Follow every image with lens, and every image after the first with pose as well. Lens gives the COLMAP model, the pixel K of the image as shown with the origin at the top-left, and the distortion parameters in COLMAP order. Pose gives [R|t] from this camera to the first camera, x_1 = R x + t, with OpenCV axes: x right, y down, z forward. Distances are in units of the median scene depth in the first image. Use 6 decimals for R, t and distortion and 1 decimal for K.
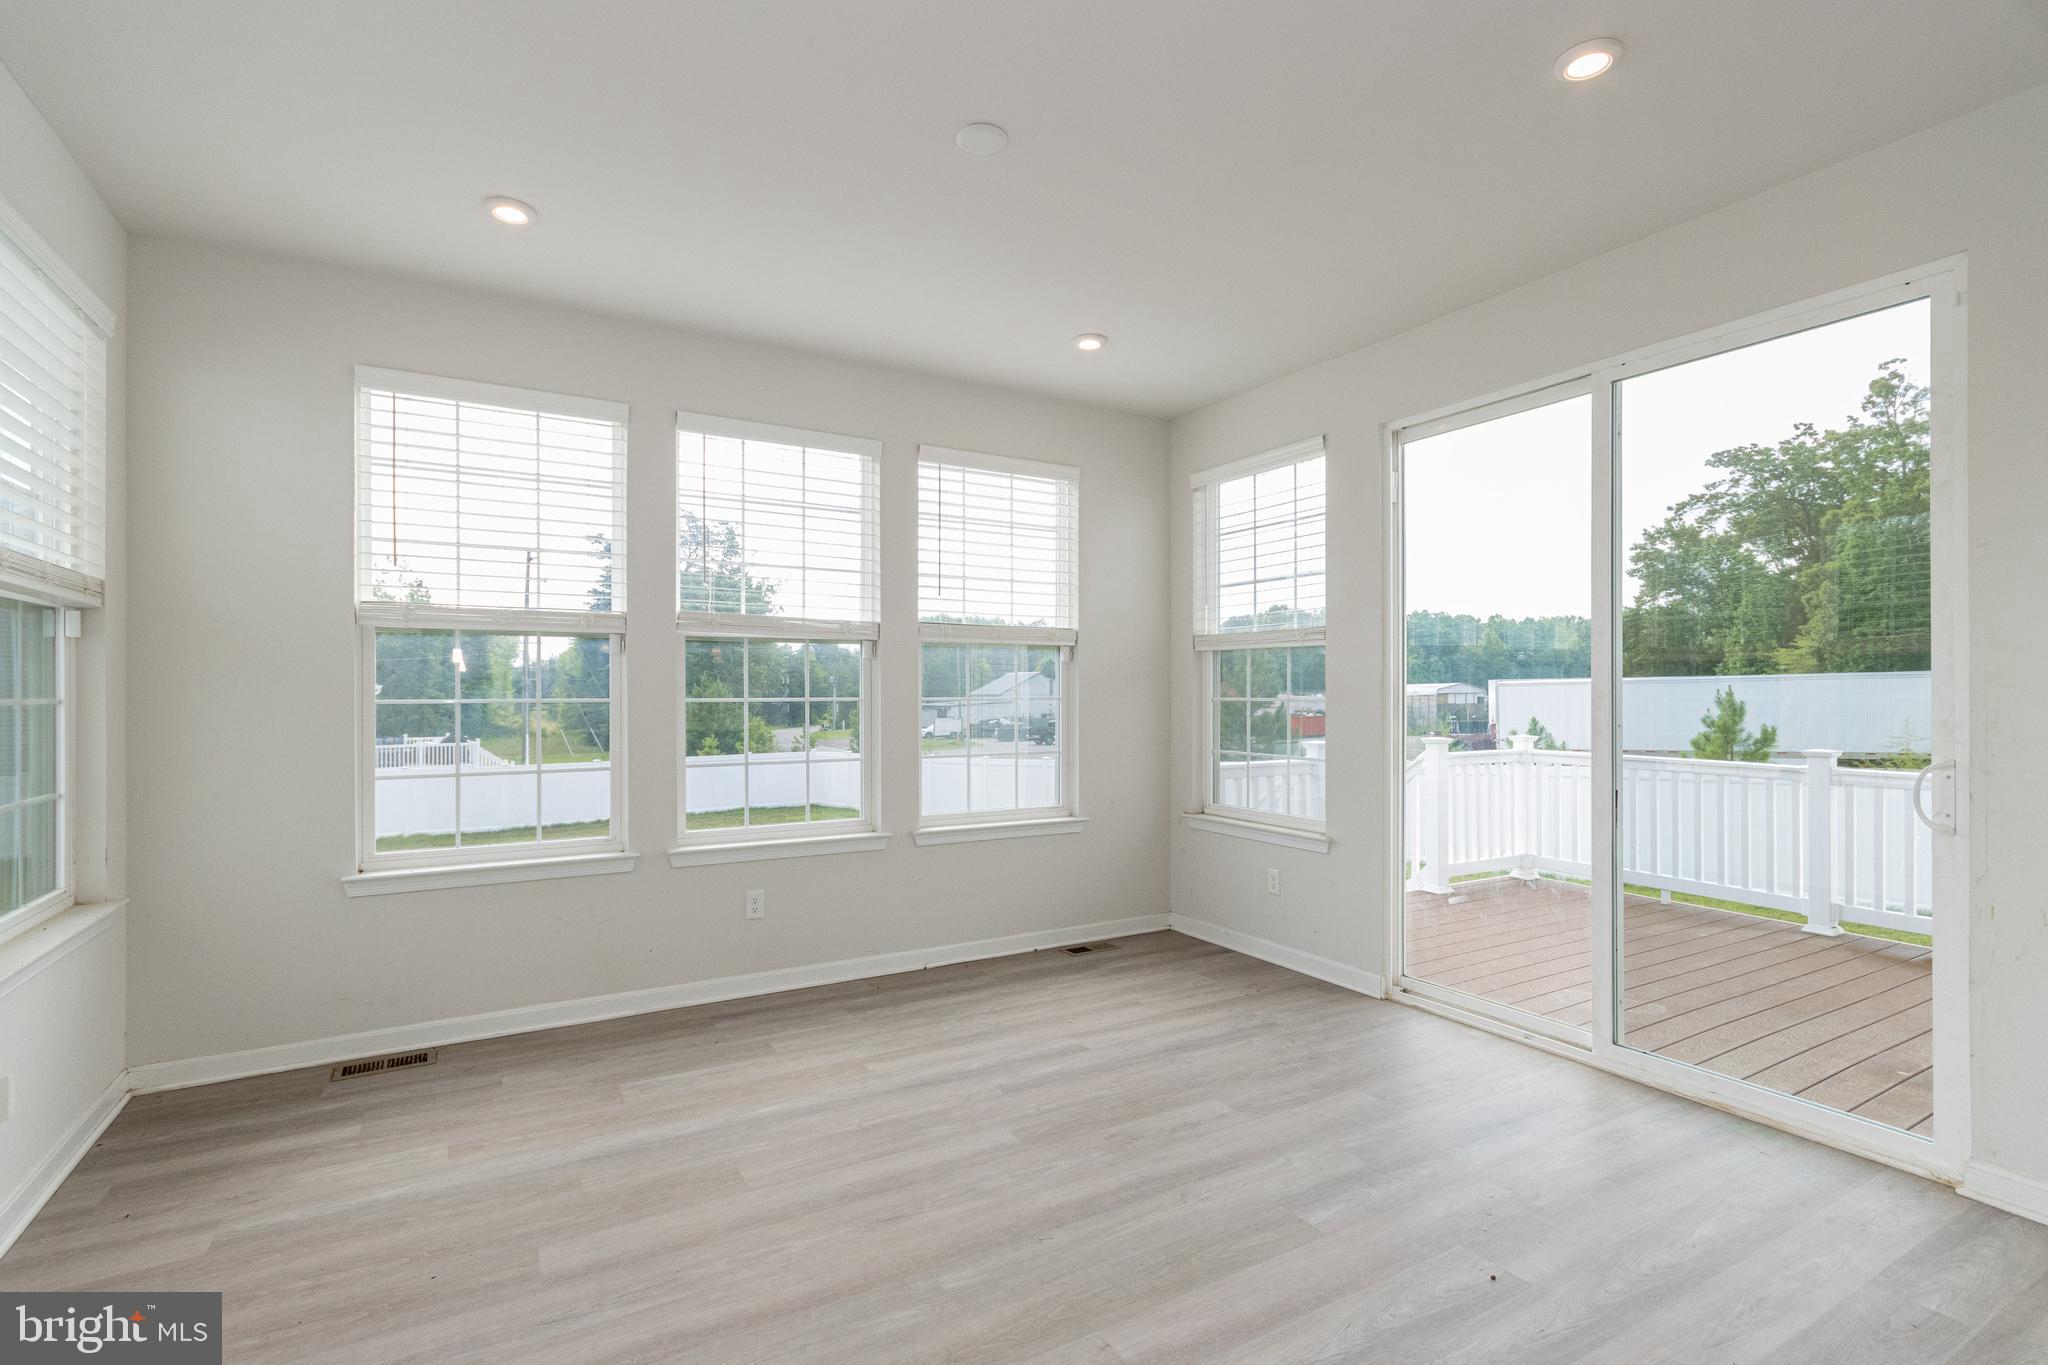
lens RADIAL K [[972.7, 0, 1014.0], [0, 972.7, 692.0], [0, 0, 1]] dist [0.007942, 0.000611]
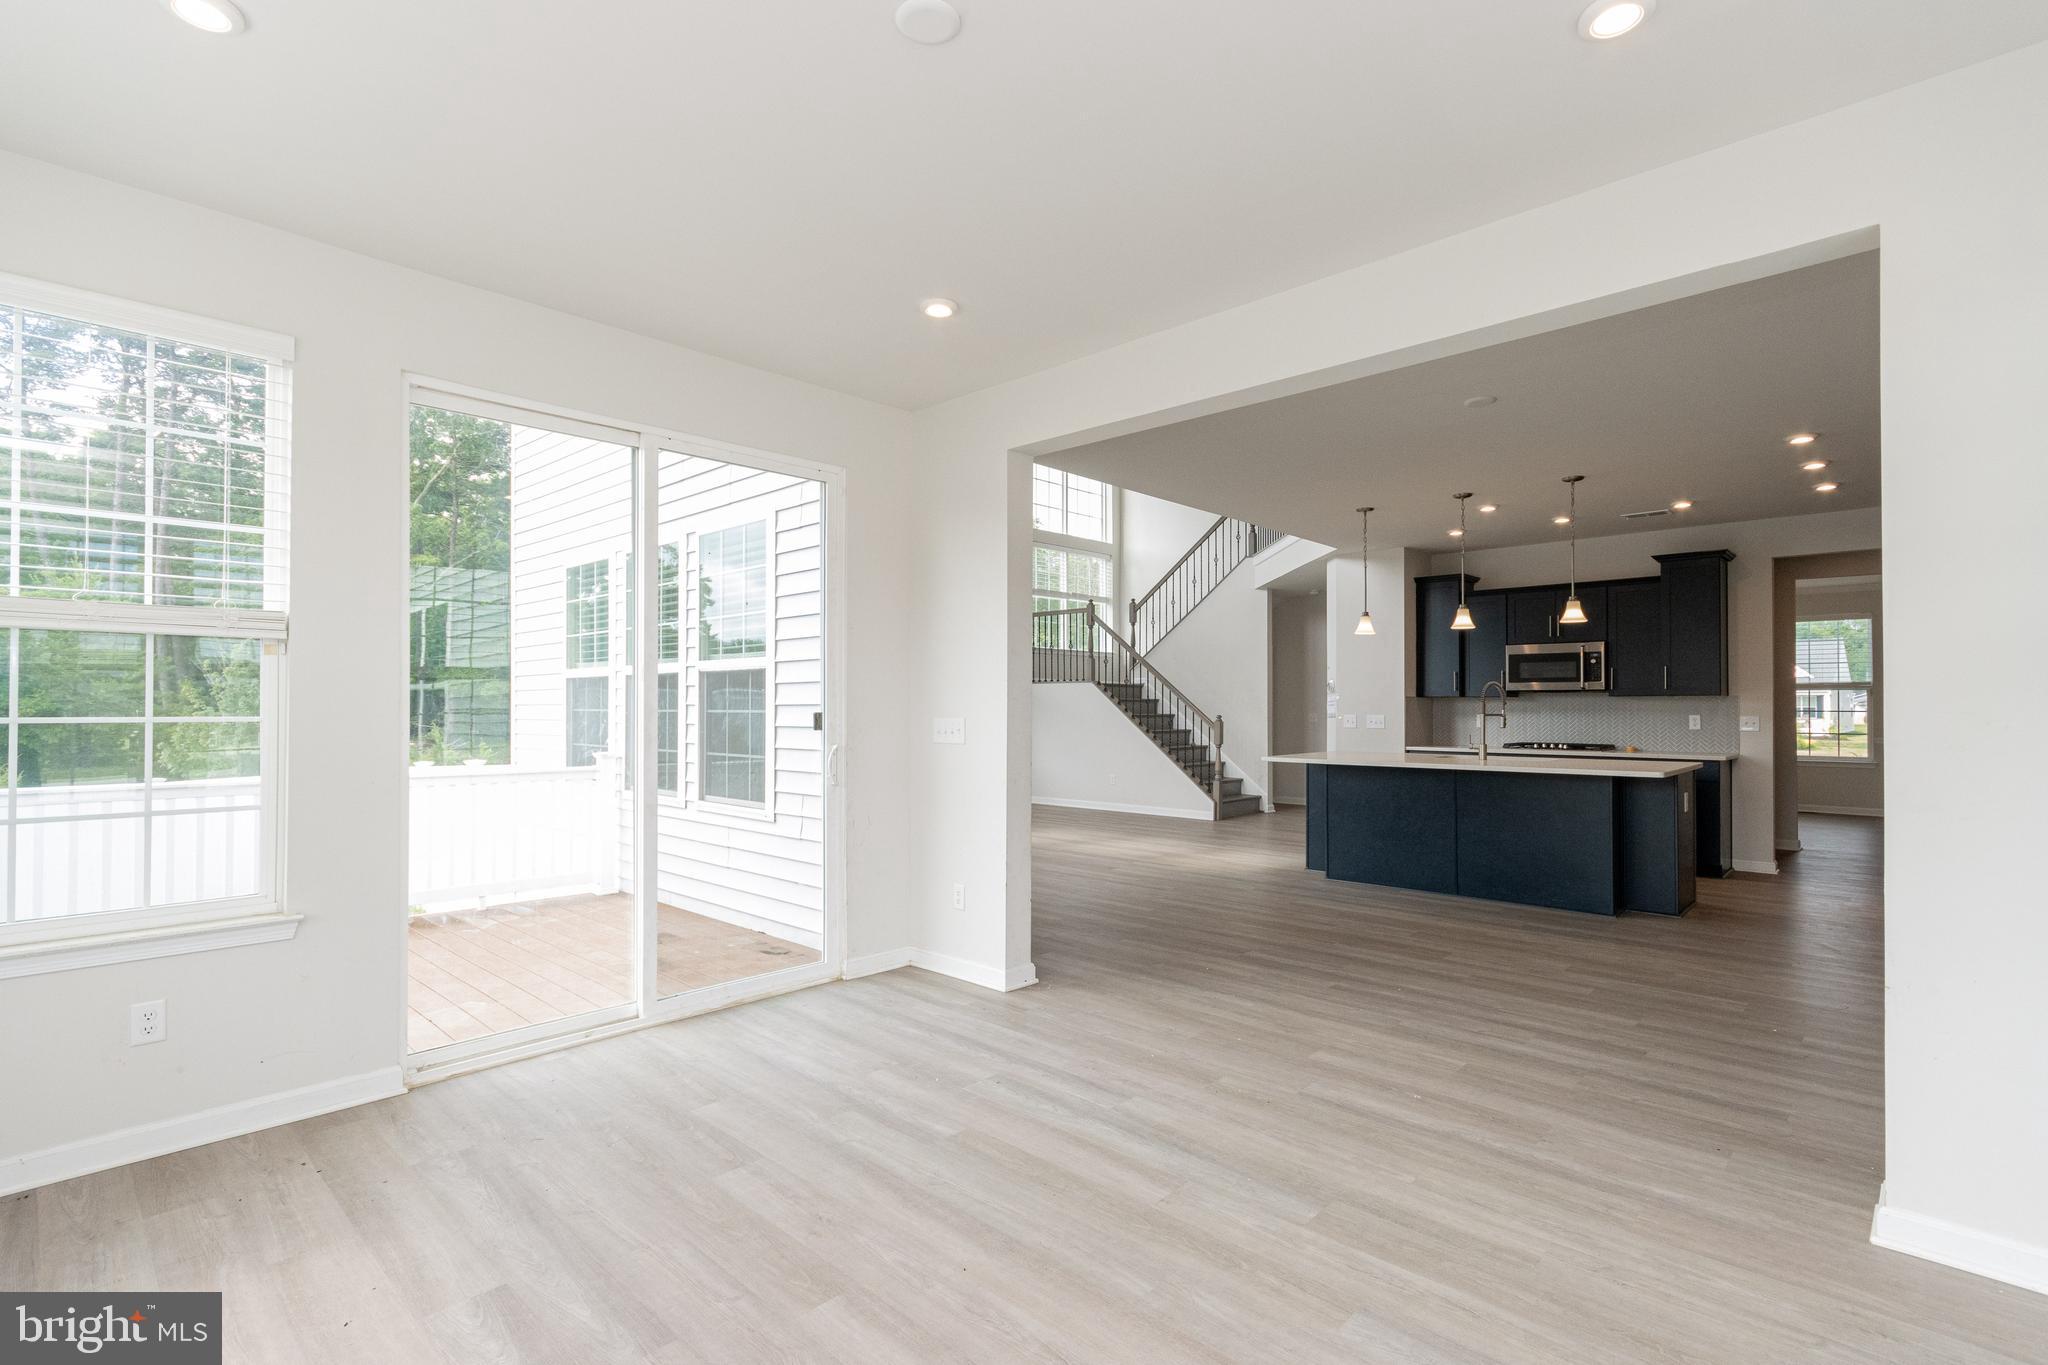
lens RADIAL K [[972.7, 0, 1014.9], [0, 972.7, 691.4], [0, 0, 1]] dist [0.007942, 0.000611]
pose [[-0.310006, 0.017736, 0.950569, -0.705732], [-0.001833, 0.999813, -0.019253, 0.004443], [-0.950733, -0.007711, -0.309915, 1.020536]]
